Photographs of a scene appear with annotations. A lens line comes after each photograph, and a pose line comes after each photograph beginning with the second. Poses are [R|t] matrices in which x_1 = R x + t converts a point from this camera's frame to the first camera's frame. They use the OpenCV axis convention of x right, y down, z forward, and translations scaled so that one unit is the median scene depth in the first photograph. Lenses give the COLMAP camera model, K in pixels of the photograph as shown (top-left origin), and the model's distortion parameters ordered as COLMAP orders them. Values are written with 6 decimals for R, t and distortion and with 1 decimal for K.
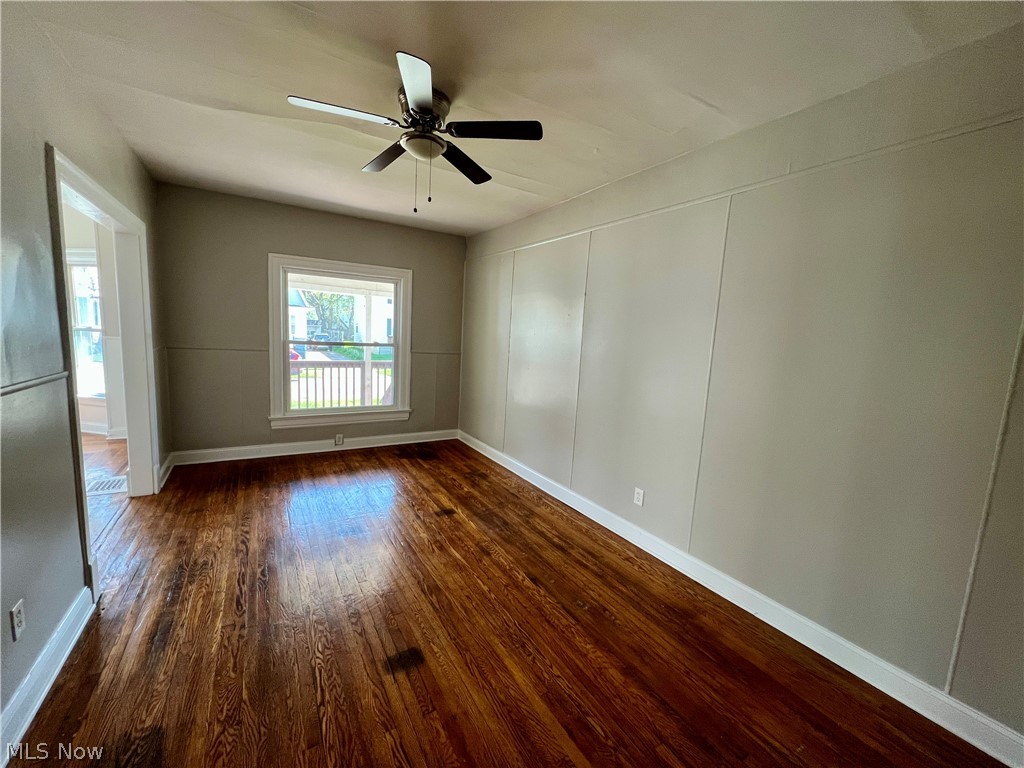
lens RADIAL K [[410.5, 0, 512.0], [0, 410.5, 384.0], [0, 0, 1]] dist [0.000324, 0.000243]
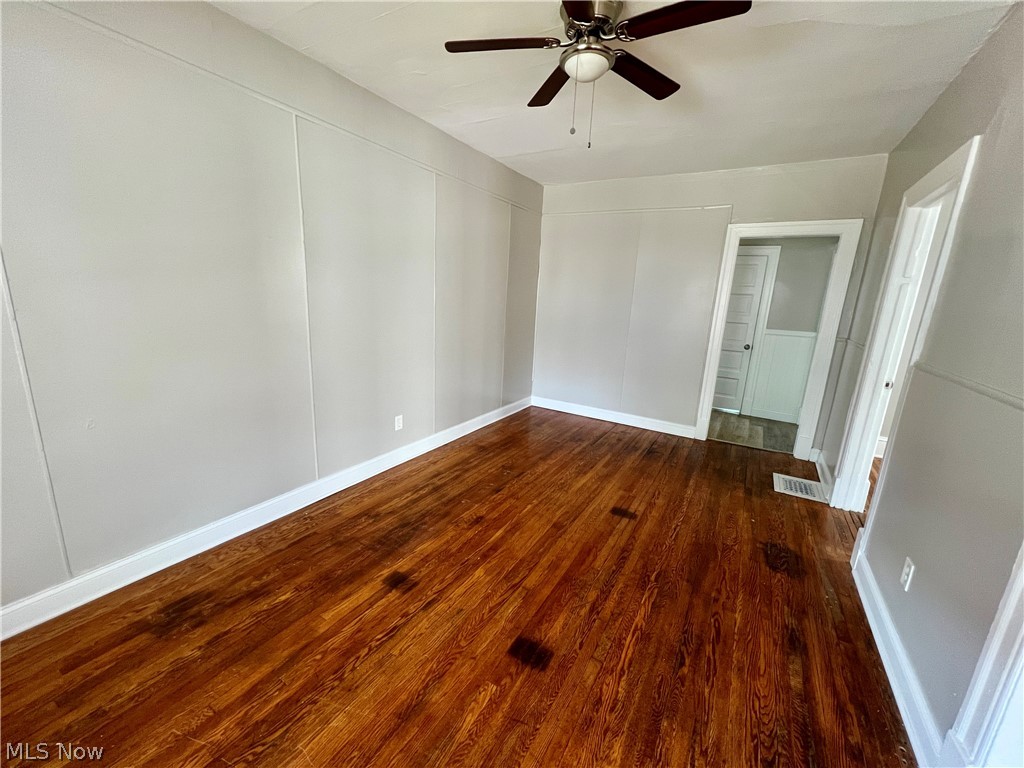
lens RADIAL K [[410.5, 0, 512.0], [0, 410.5, 384.0], [0, 0, 1]] dist [0.000324, 0.000243]
pose [[-0.463491, -0.265457, 0.845404, -0.759723], [0.034724, 0.947898, 0.316677, -0.171585], [-0.885421, 0.176133, -0.430124, 1.194398]]
